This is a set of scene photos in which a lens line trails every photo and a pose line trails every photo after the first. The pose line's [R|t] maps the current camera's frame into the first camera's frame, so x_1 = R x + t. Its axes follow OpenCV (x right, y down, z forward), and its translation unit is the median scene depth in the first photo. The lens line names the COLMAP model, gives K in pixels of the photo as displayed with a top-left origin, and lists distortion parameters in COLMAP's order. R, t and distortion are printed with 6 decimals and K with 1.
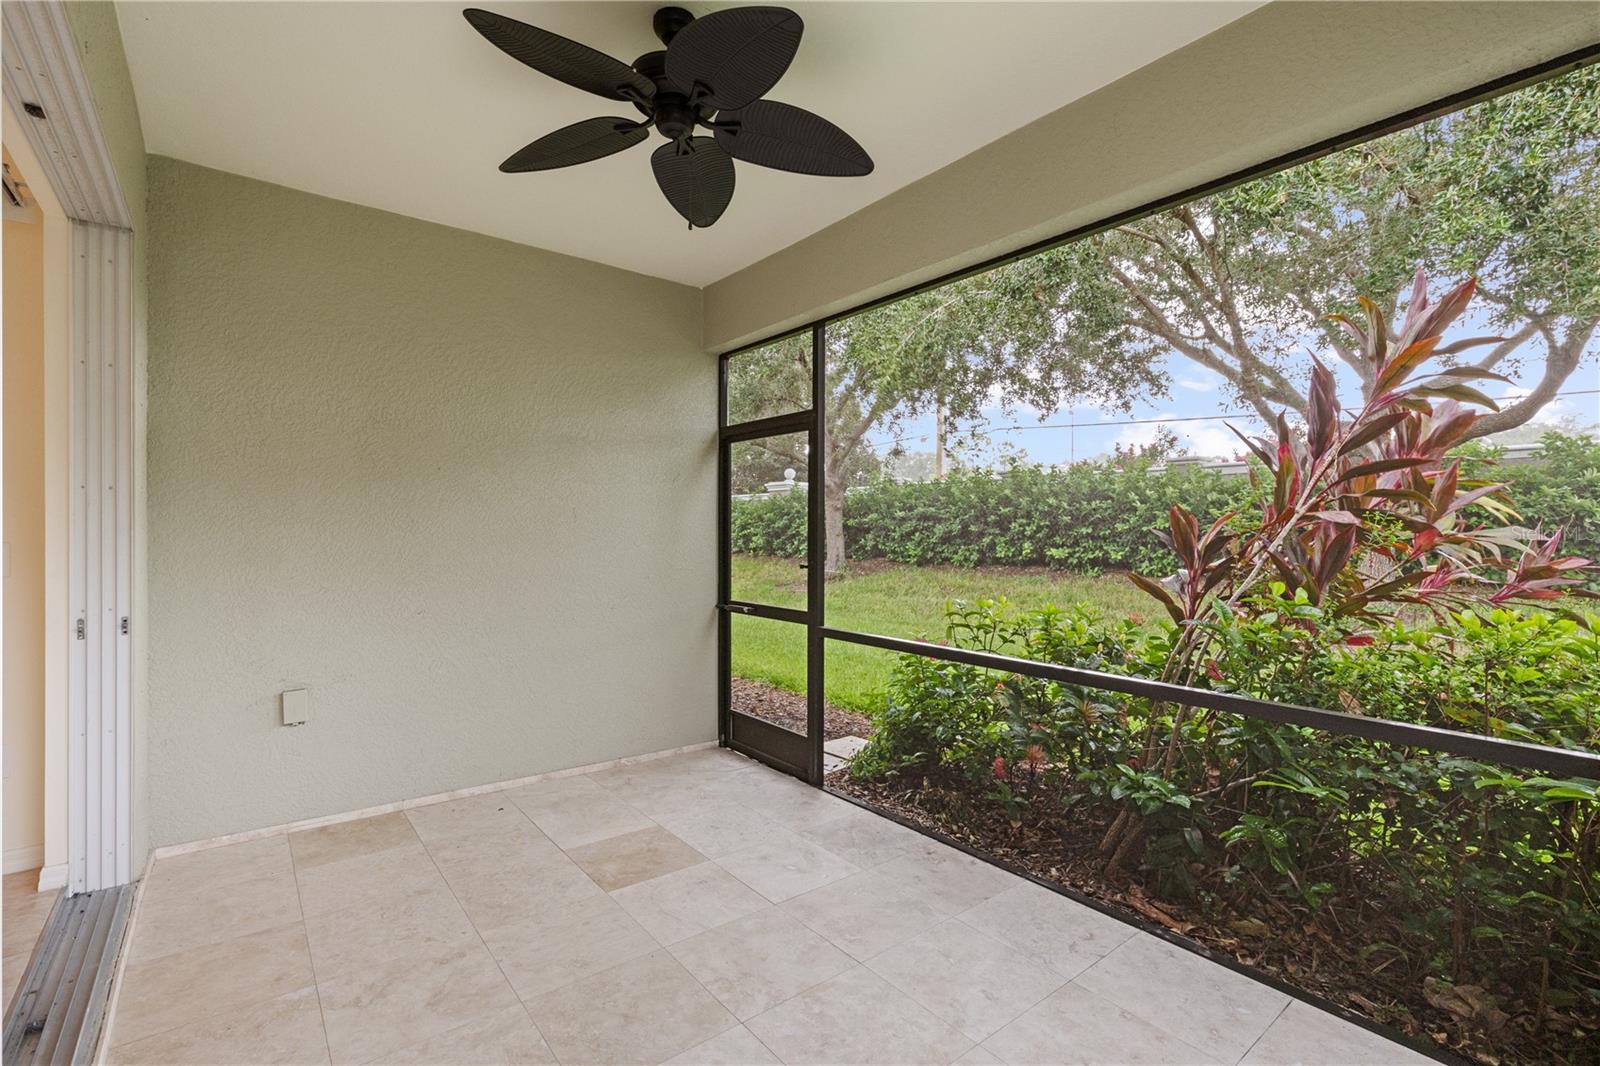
lens RADIAL K [[719.9, 0, 801.1], [0, 719.9, 532.8], [0, 0, 1]] dist [0.006915, -0.002075]
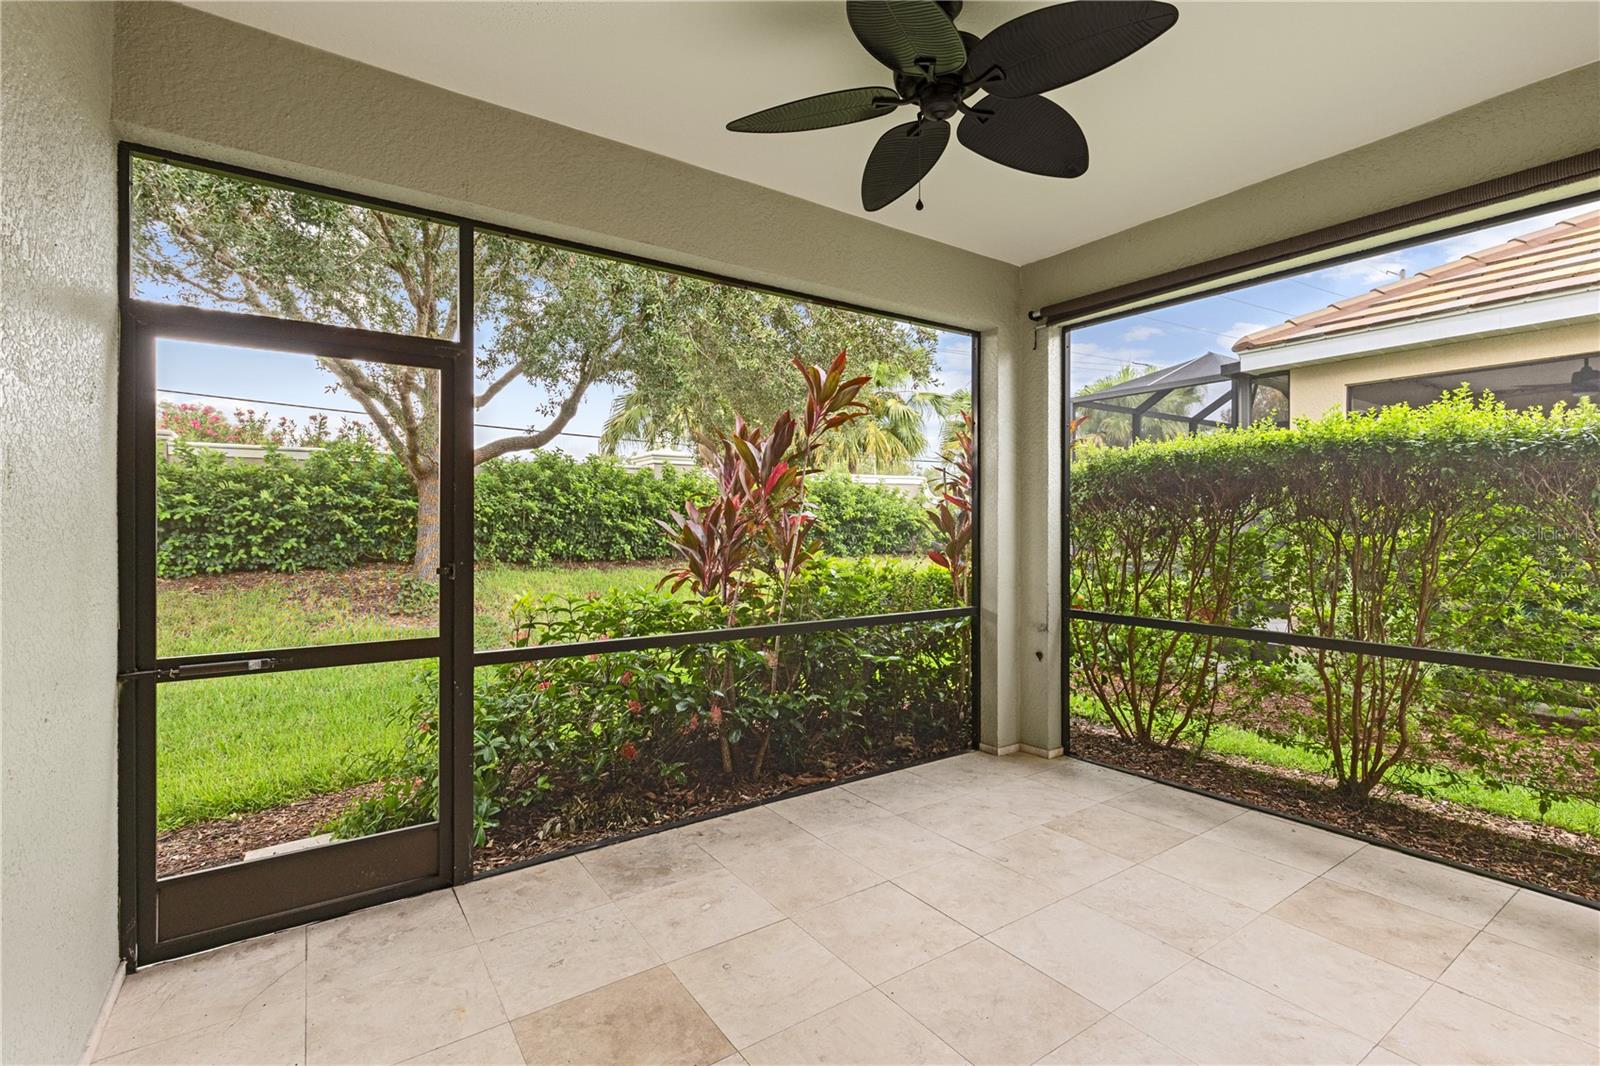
lens RADIAL K [[719.9, 0, 796.1], [0, 719.9, 526.1], [0, 0, 1]] dist [0.006915, -0.002075]
pose [[0.080573, -0.006706, 0.996726, -0.764931], [0.005002, 0.999967, 0.006323, 0.002597], [-0.996736, 0.004476, 0.080604, 0.725588]]
